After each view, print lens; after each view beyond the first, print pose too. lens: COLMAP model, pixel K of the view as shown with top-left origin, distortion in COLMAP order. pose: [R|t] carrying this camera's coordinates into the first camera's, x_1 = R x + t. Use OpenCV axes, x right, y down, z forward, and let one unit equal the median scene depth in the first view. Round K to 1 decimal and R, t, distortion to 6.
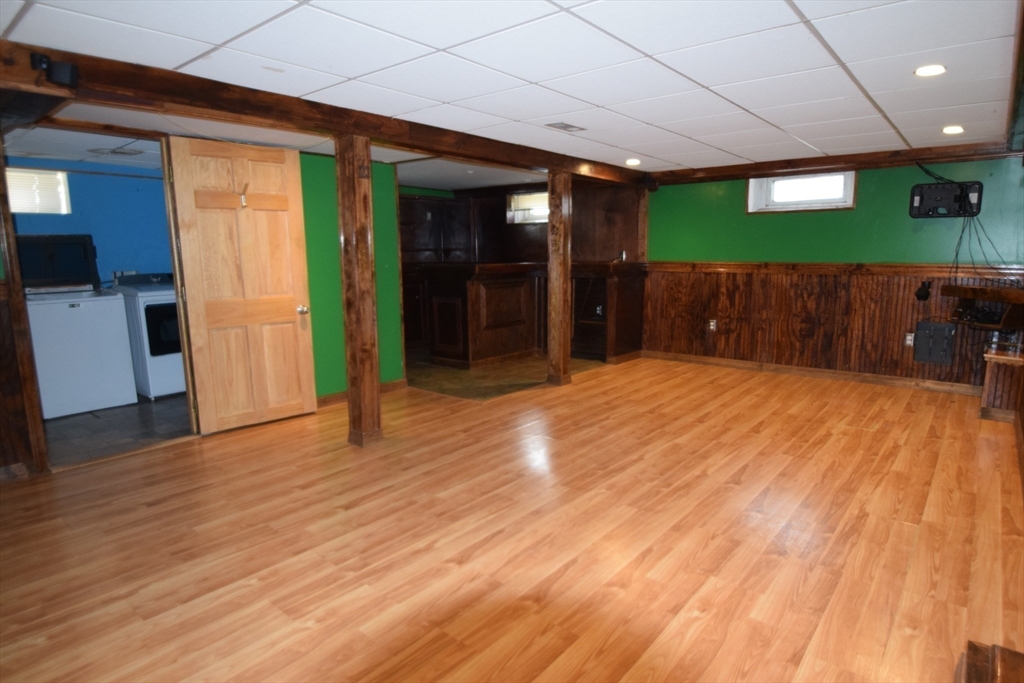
lens RADIAL K [[578.2, 0, 515.3], [0, 578.2, 351.6], [0, 0, 1]] dist [-0.018474, -0.006682]
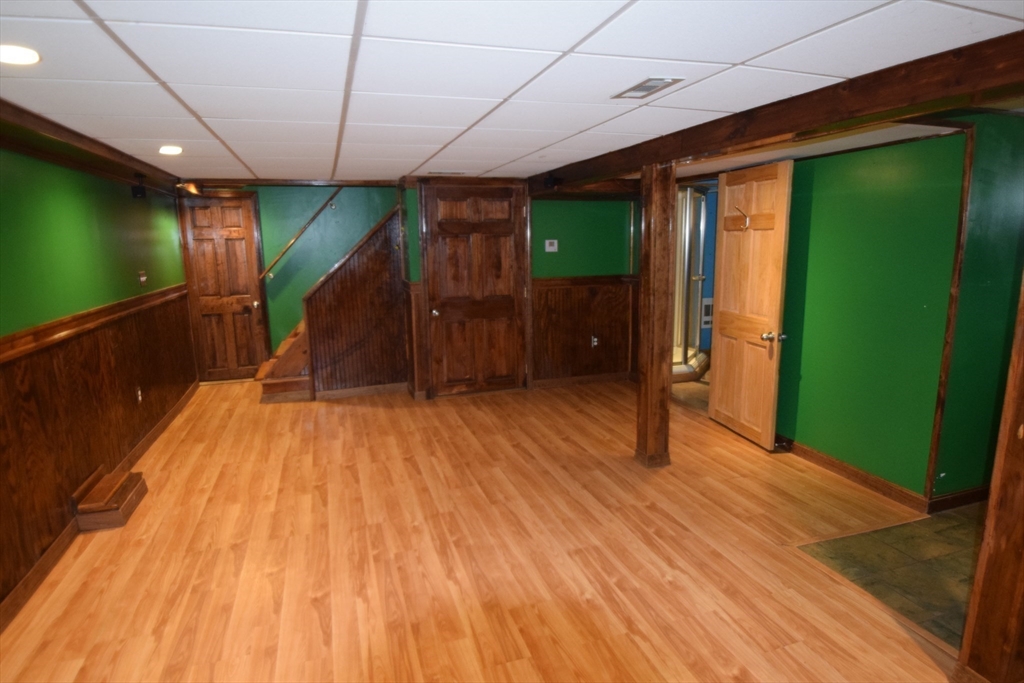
lens RADIAL K [[578.2, 0, 515.3], [0, 578.2, 351.6], [0, 0, 1]] dist [-0.018474, -0.006682]
pose [[-0.531511, 0.179829, -0.827743, 0.833166], [-0.125674, 0.949648, 0.287010, -0.359527], [0.837677, 0.256575, -0.482148, 1.525057]]
